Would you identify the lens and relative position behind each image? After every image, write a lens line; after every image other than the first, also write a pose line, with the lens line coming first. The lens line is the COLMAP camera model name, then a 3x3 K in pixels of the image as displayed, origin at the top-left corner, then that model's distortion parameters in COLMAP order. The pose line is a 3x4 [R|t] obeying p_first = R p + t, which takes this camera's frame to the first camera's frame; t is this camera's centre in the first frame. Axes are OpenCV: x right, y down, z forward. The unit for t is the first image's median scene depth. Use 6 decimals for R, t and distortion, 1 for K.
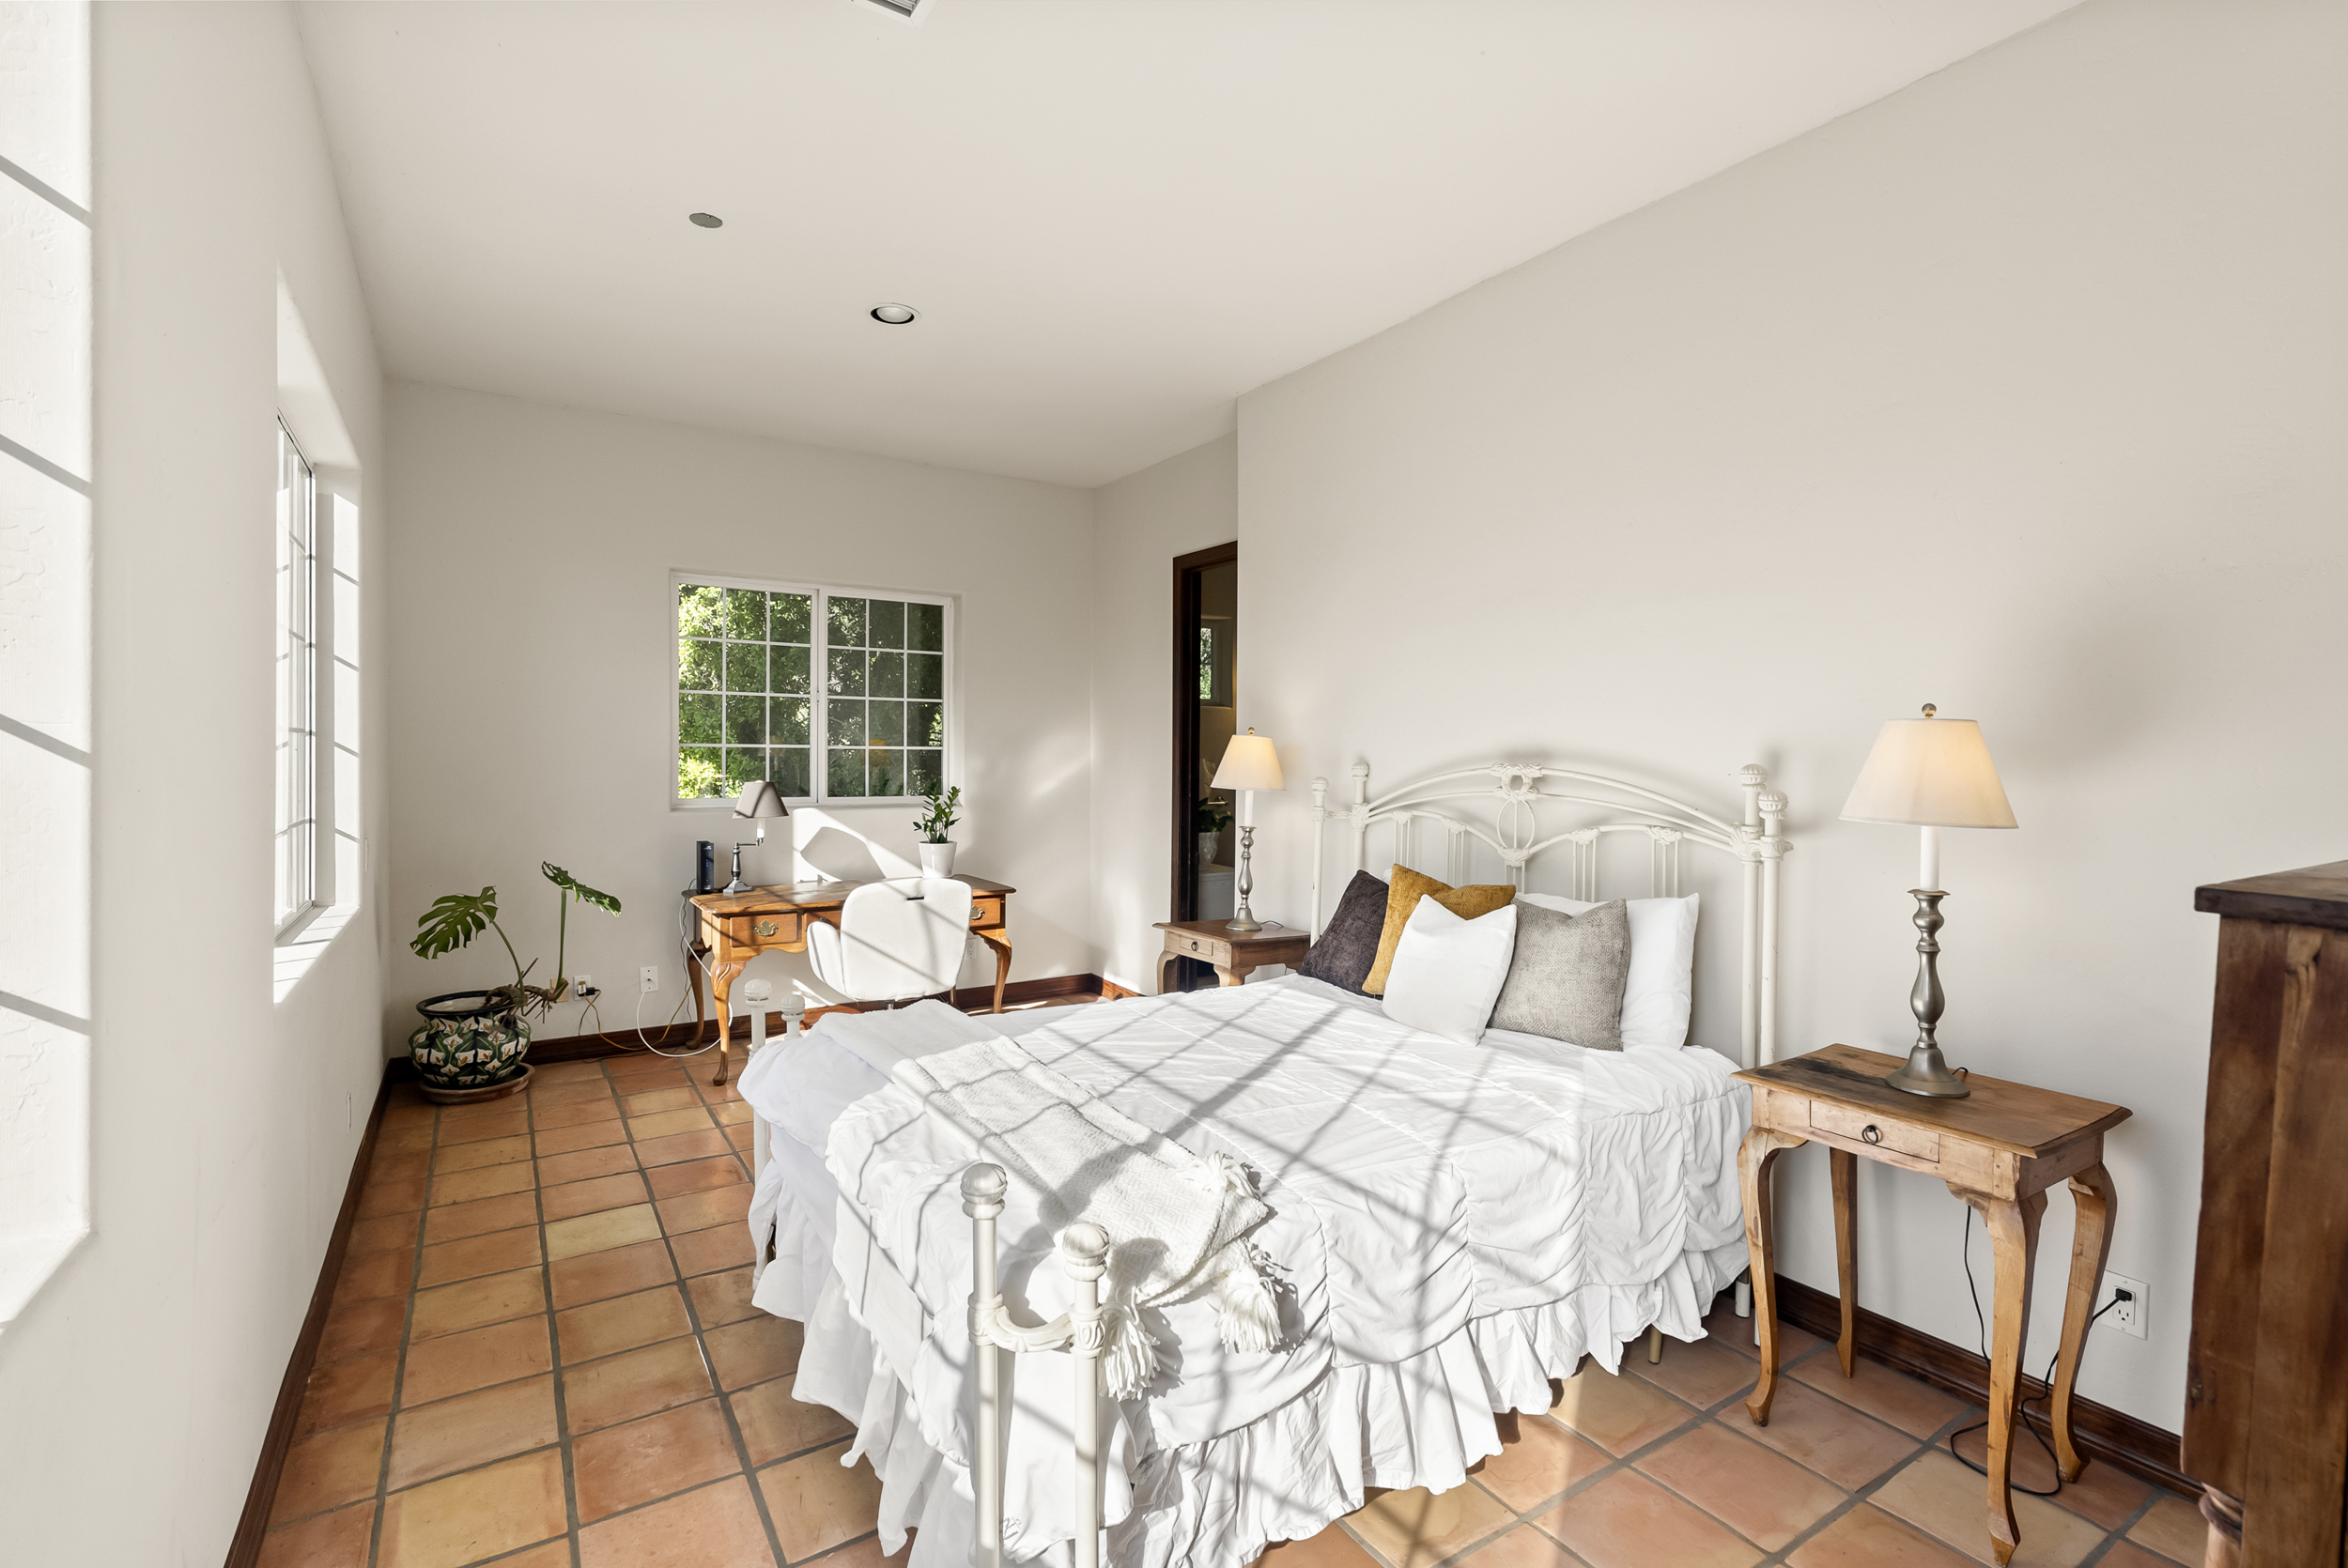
lens RADIAL K [[1067.2, 0, 1172.0], [0, 1067.2, 755.7], [0, 0, 1]] dist [0.000266, 0.000001]
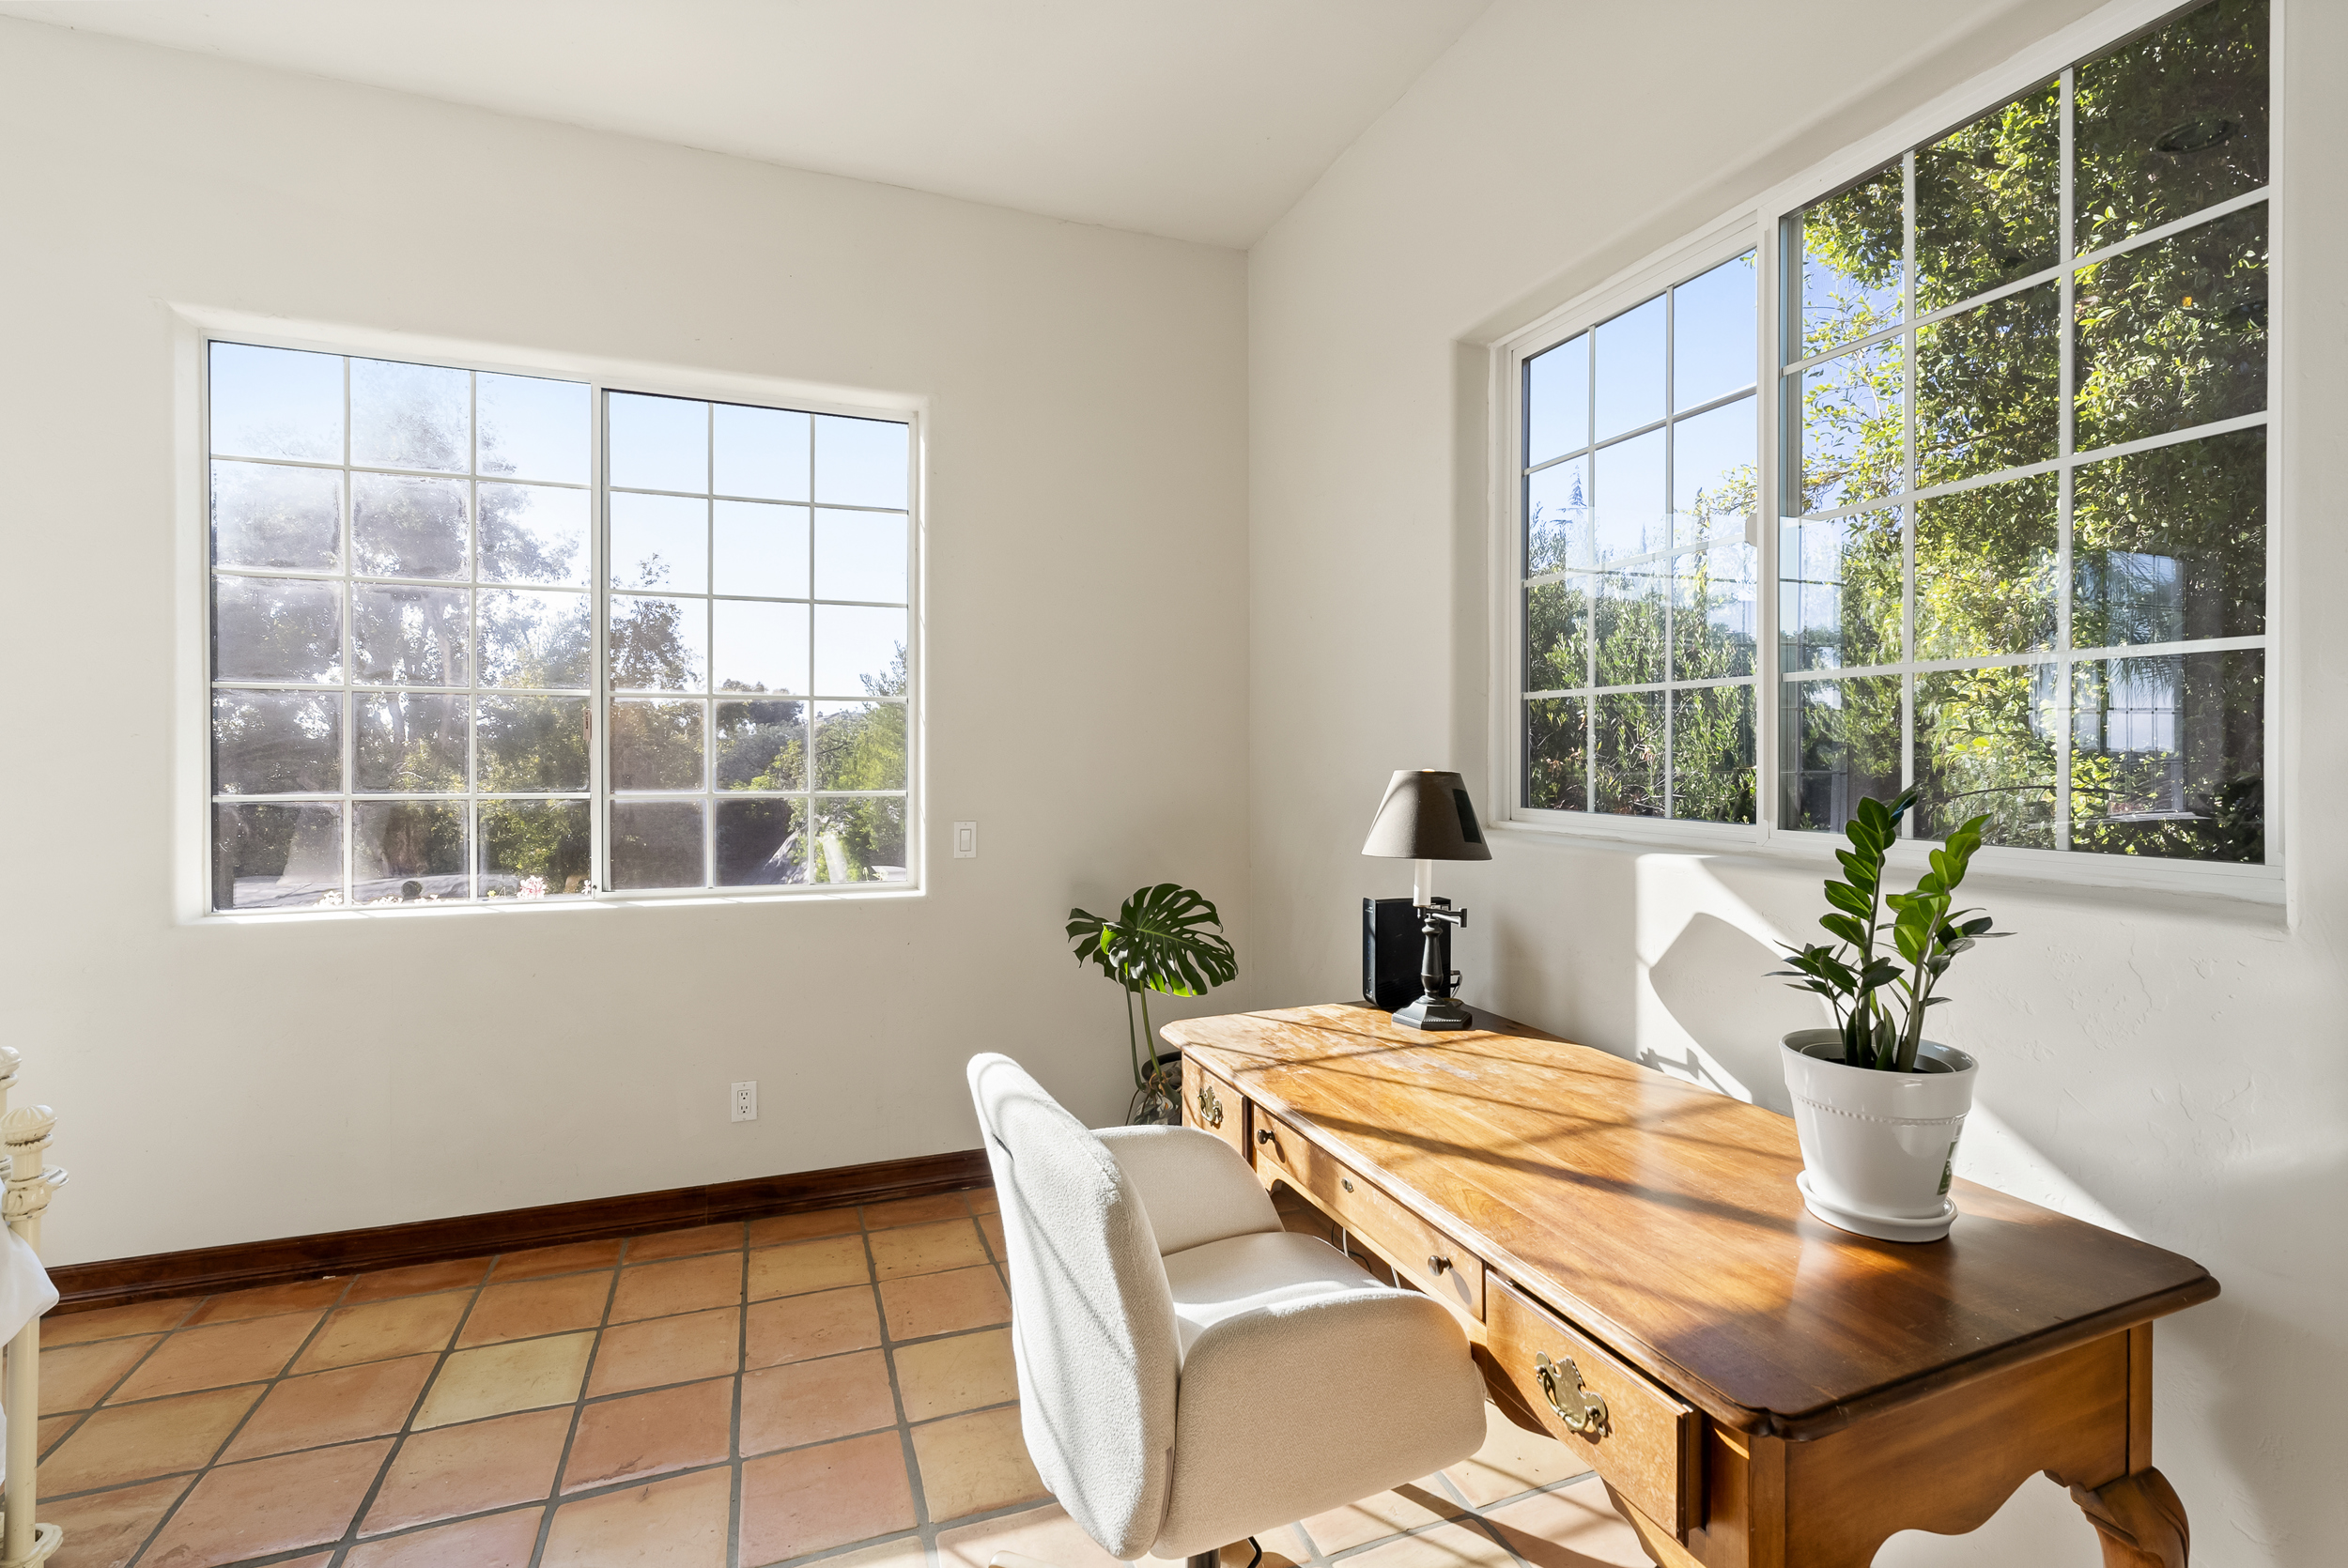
lens RADIAL K [[1067.2, 0, 1172.0], [0, 1067.2, 755.7], [0, 0, 1]] dist [0.000266, 0.000001]
pose [[-0.212665, -0.001207, -0.977124, 0.037764], [-0.005557, 0.999985, -0.000026, 0.019163], [0.977109, 0.005424, -0.212668, 0.927055]]
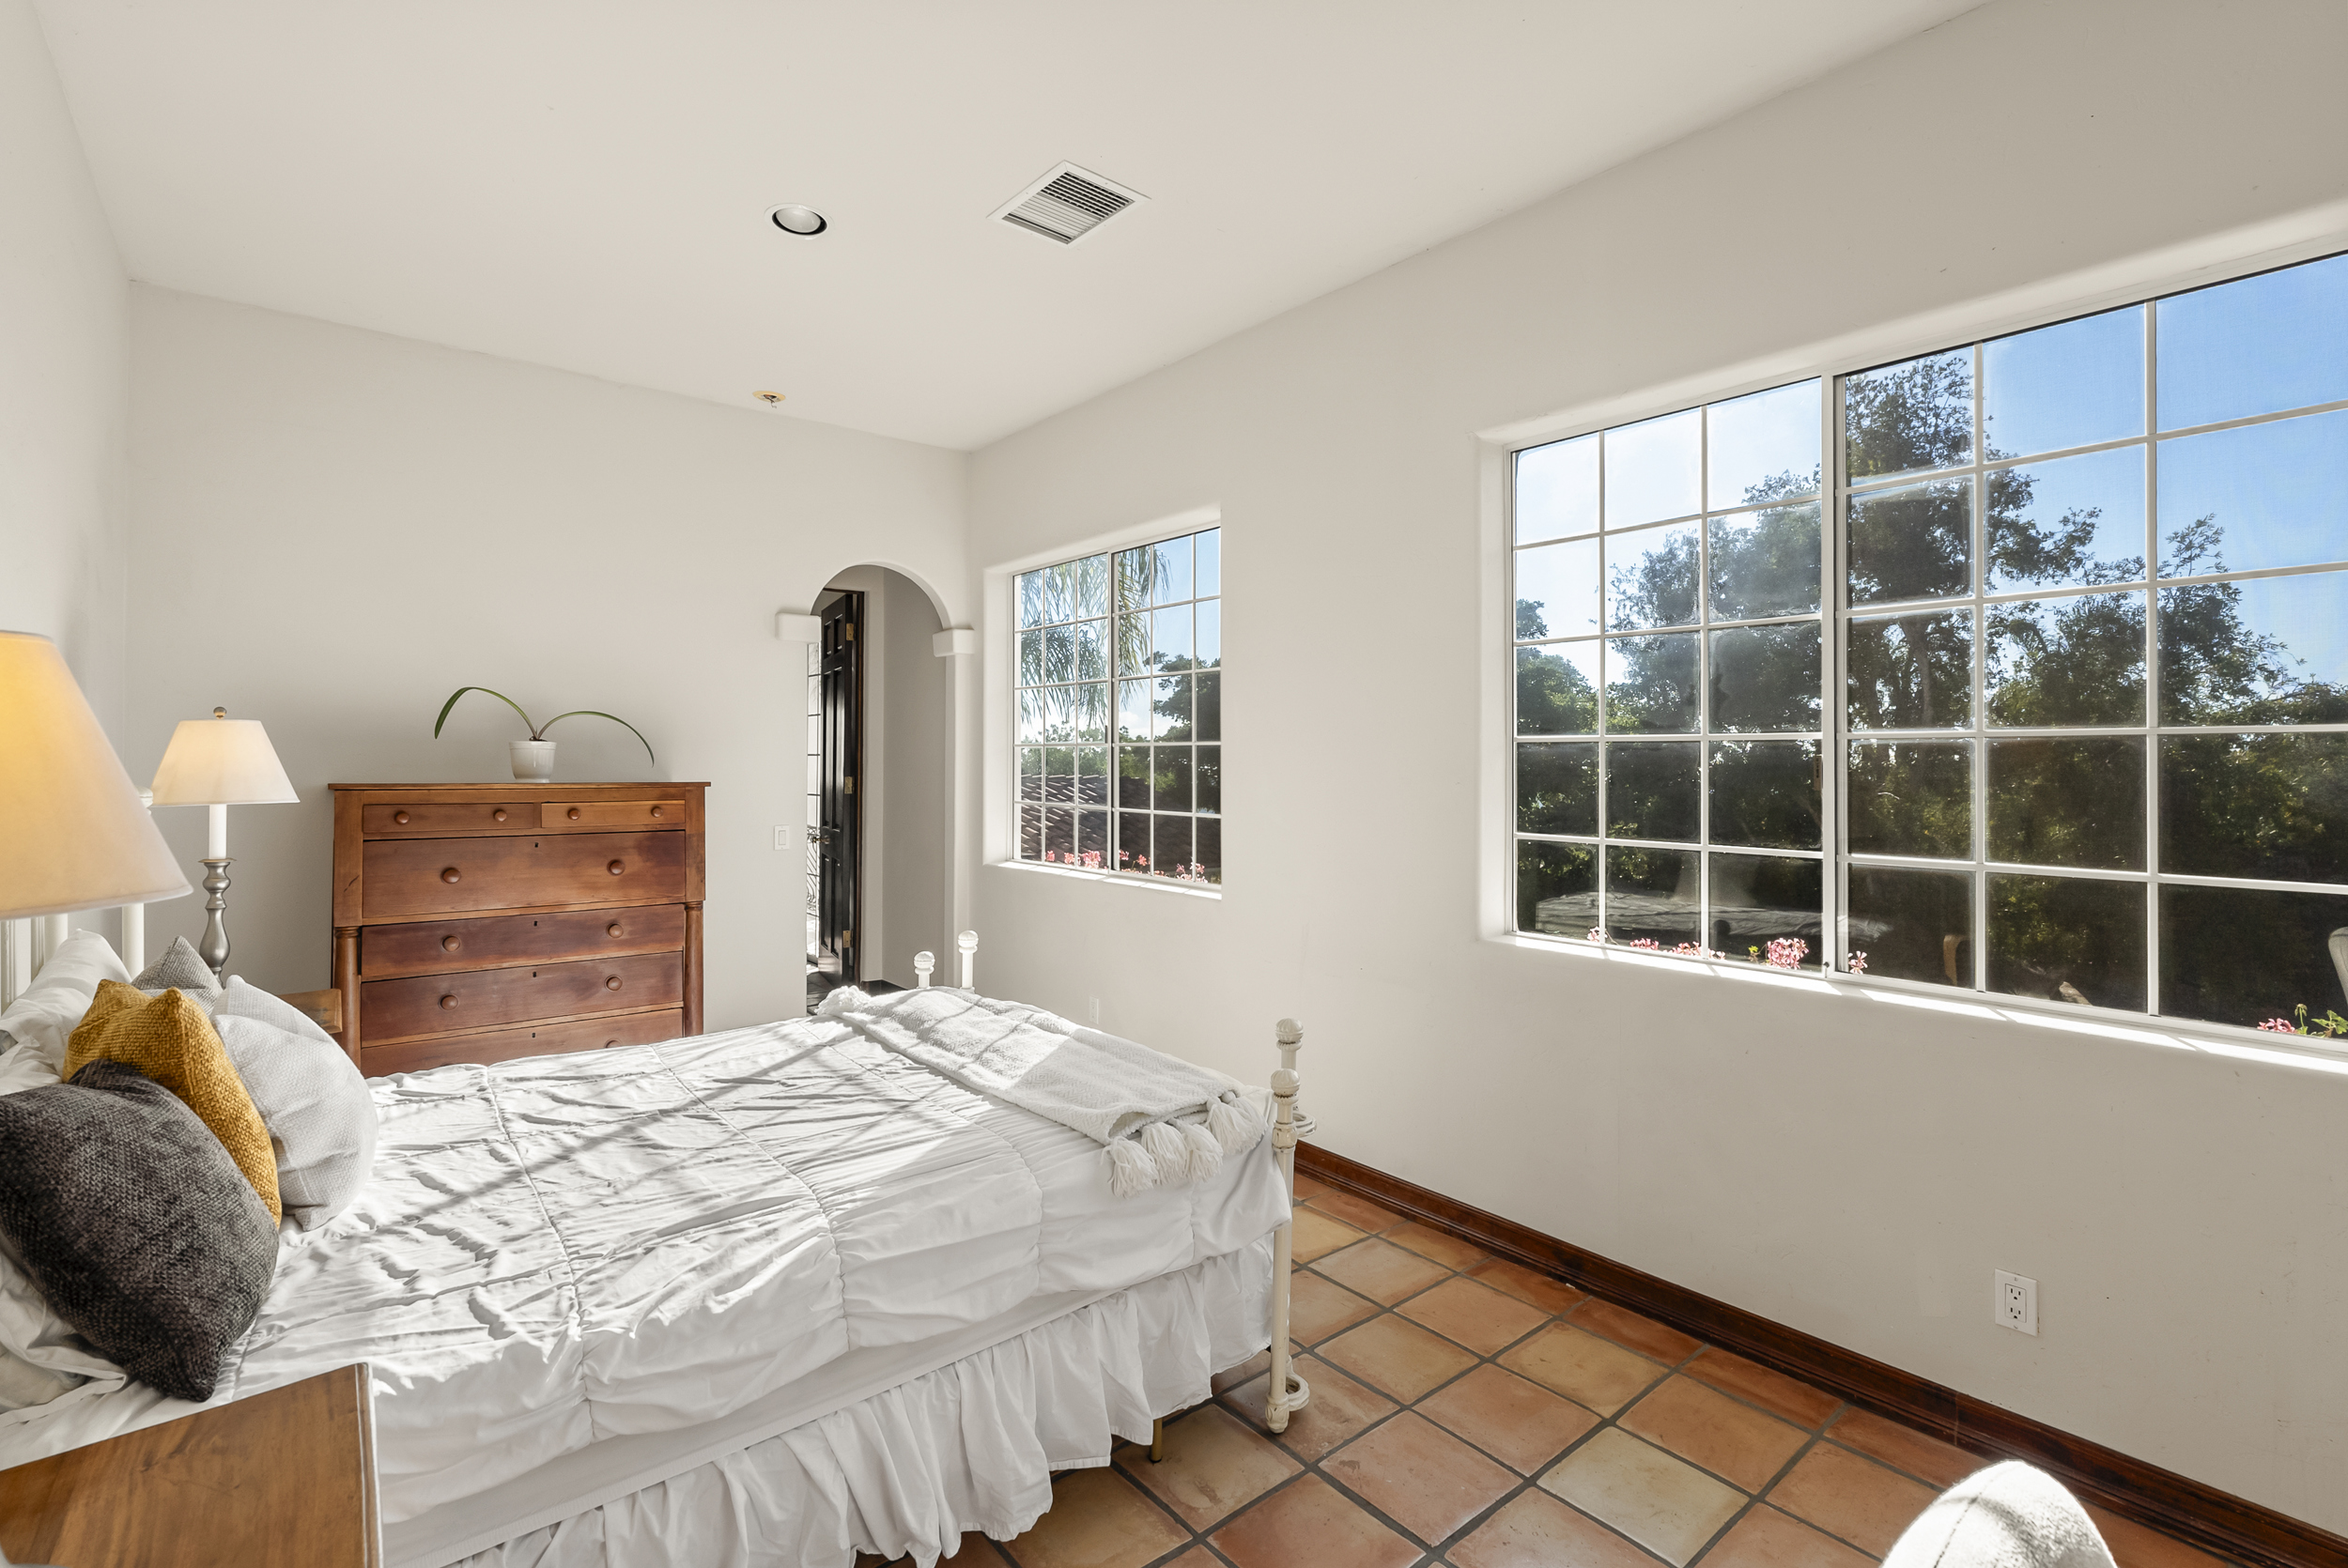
lens RADIAL K [[1067.2, 0, 1172.0], [0, 1067.2, 755.7], [0, 0, 1]] dist [0.000266, 0.000001]
pose [[-0.993655, -0.007374, -0.112227, -0.101637], [-0.006668, 0.999956, -0.006664, 0.002182], [0.112271, -0.005874, -0.993660, 0.952132]]
